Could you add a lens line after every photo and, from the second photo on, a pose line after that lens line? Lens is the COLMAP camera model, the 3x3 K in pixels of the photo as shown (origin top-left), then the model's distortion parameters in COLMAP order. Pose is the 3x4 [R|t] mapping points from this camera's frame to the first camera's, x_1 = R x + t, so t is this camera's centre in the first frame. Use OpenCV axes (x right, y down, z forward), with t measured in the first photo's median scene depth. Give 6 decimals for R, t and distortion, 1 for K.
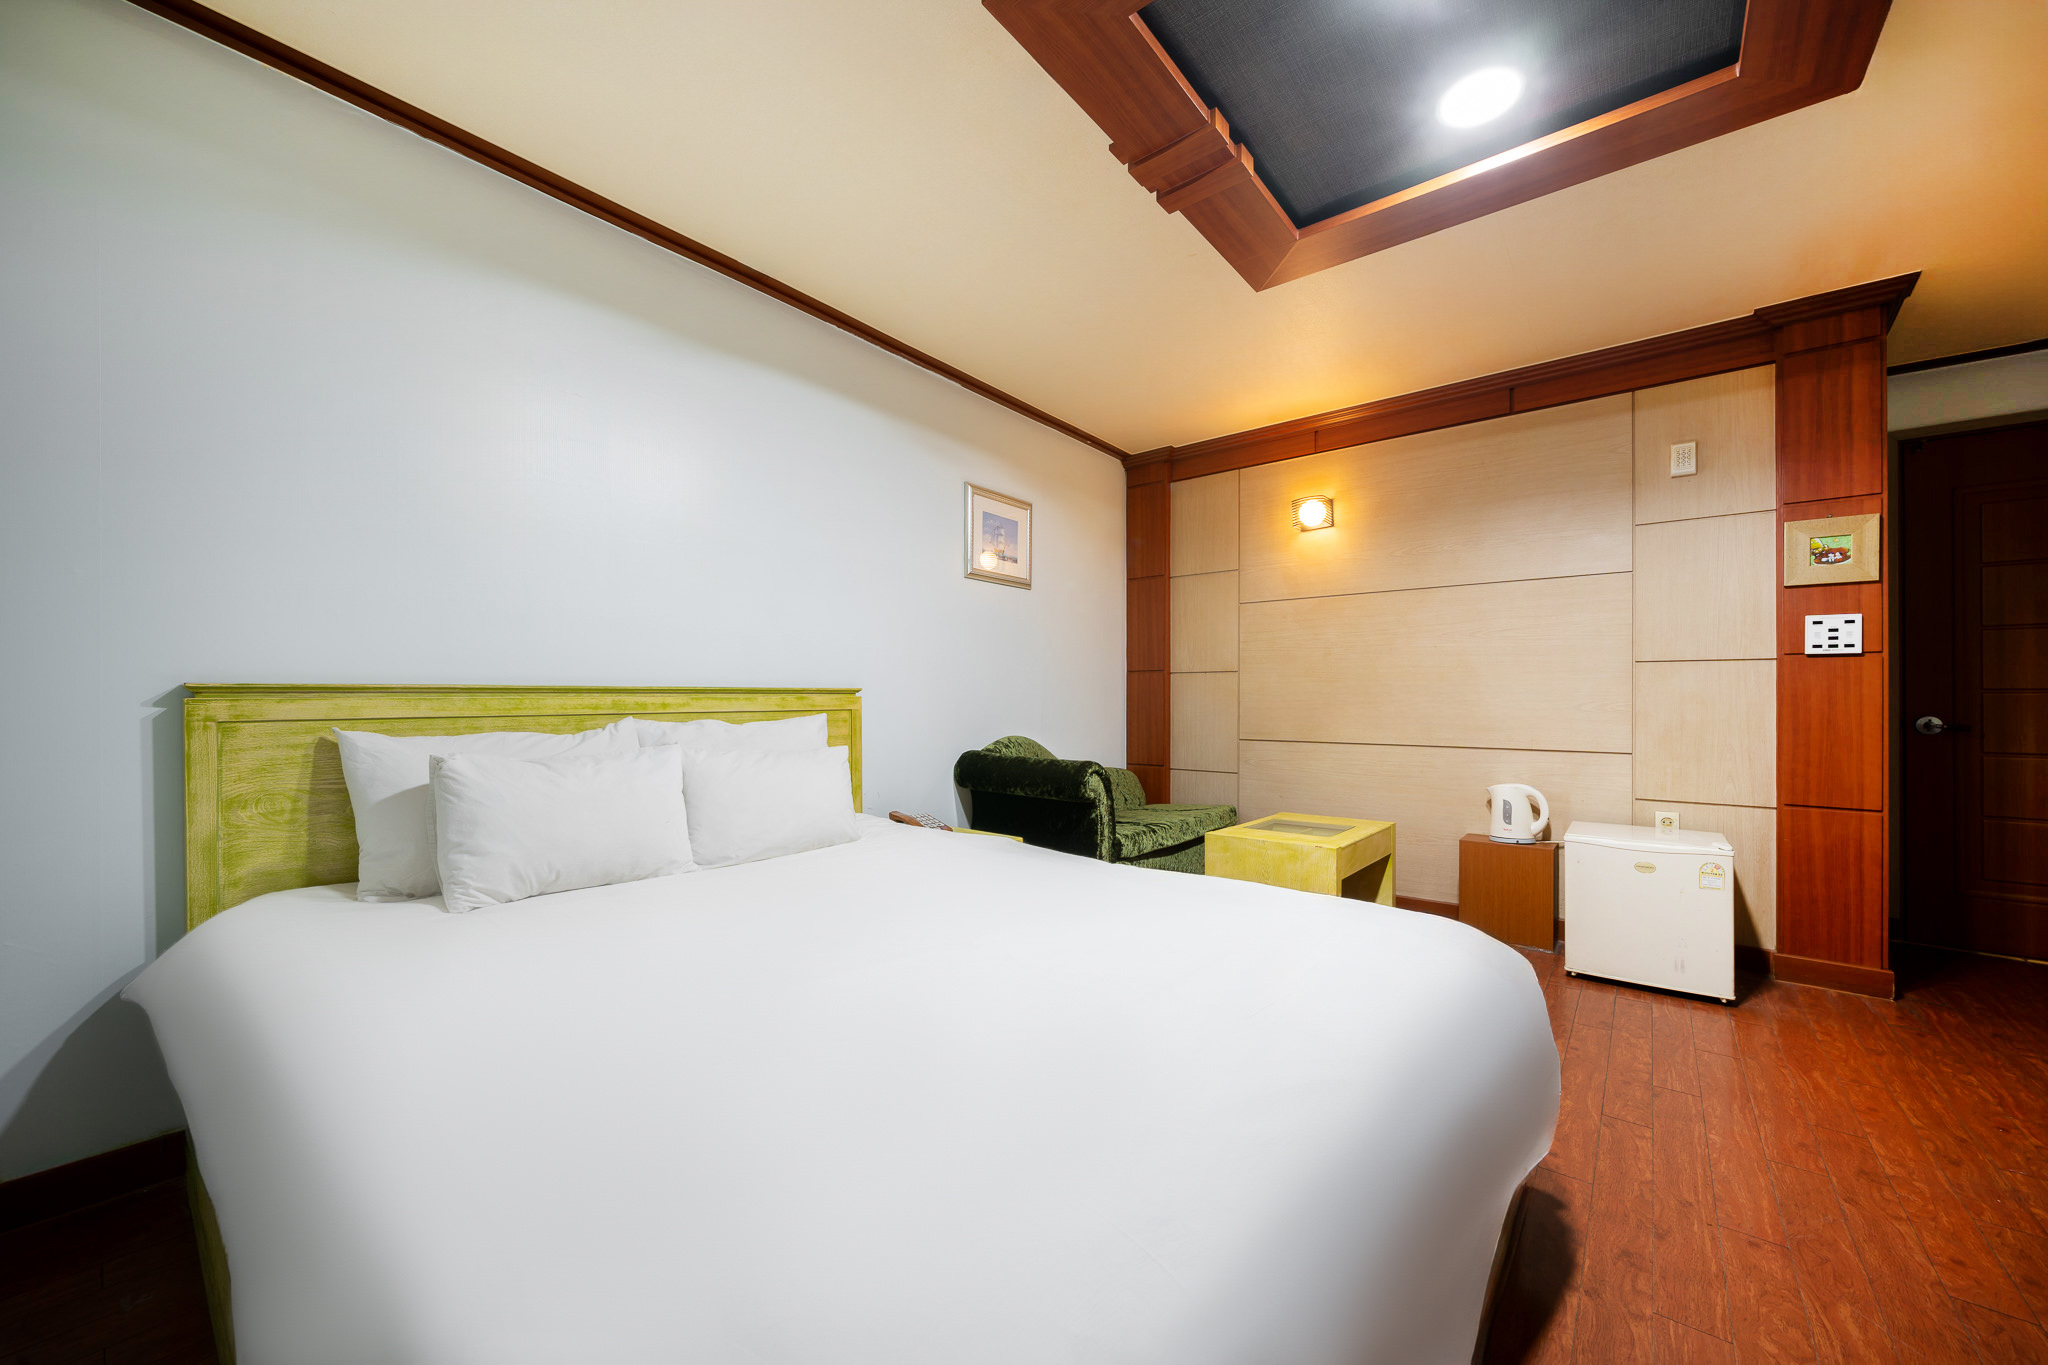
lens RADIAL K [[786.4, 0, 985.3], [0, 786.4, 683.6], [0, 0, 1]] dist [0.000343, 0.000082]
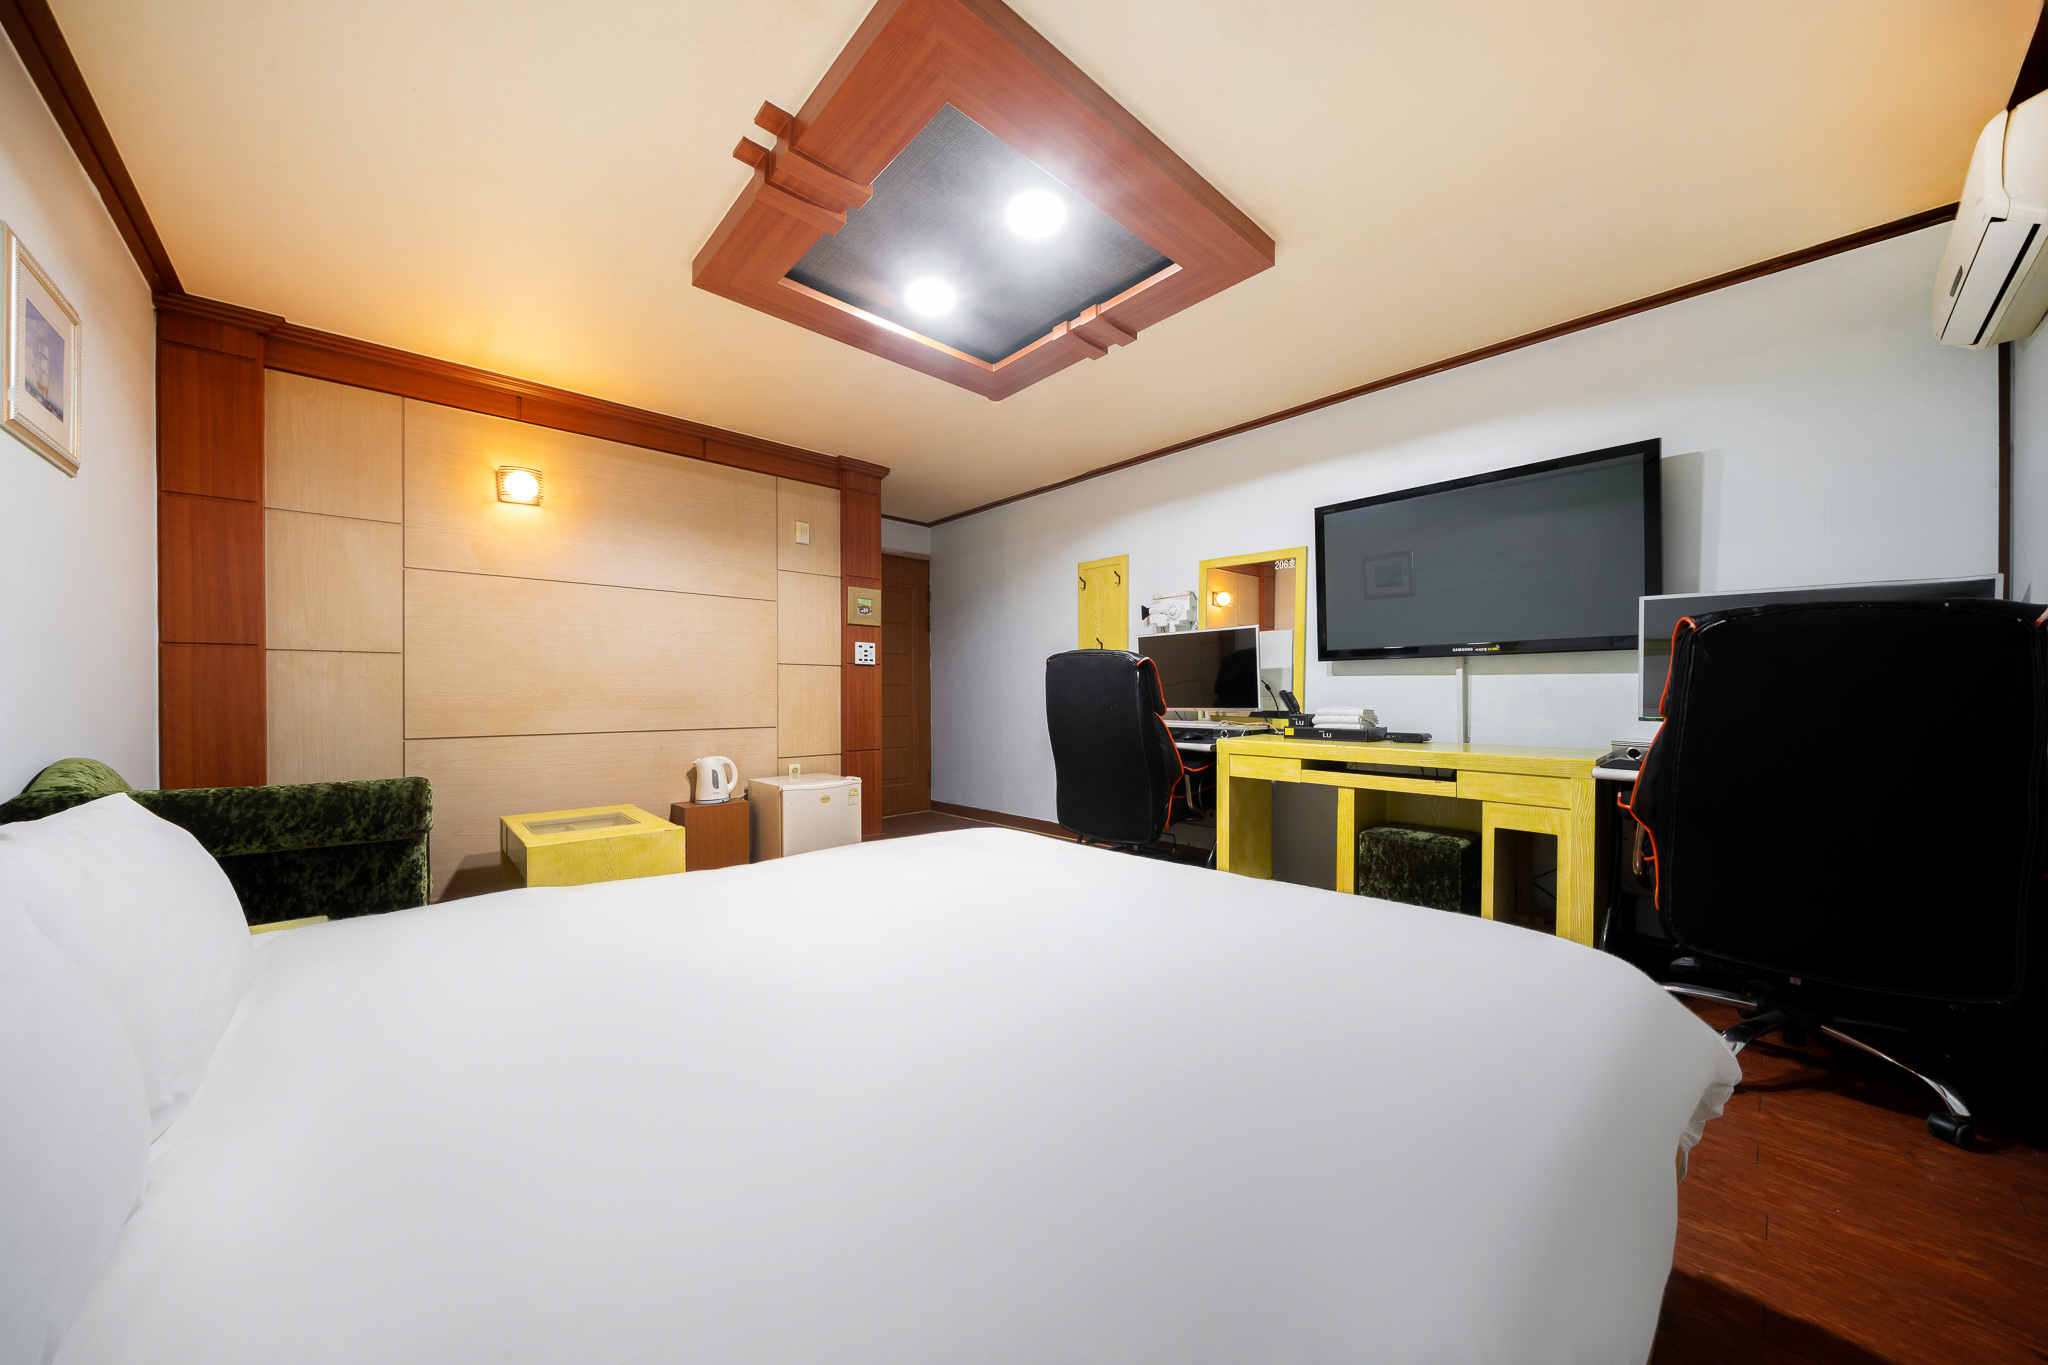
lens RADIAL K [[688.2, 0, 1079.1], [0, 688.2, 686.8], [0, 0, 1]] dist [-0.000434, -0.000067]
pose [[0.083213, 0.006242, 0.996512, -0.403868], [-0.019144, 0.999806, -0.004664, 0.010129], [-0.996348, -0.018689, 0.083316, 0.347812]]
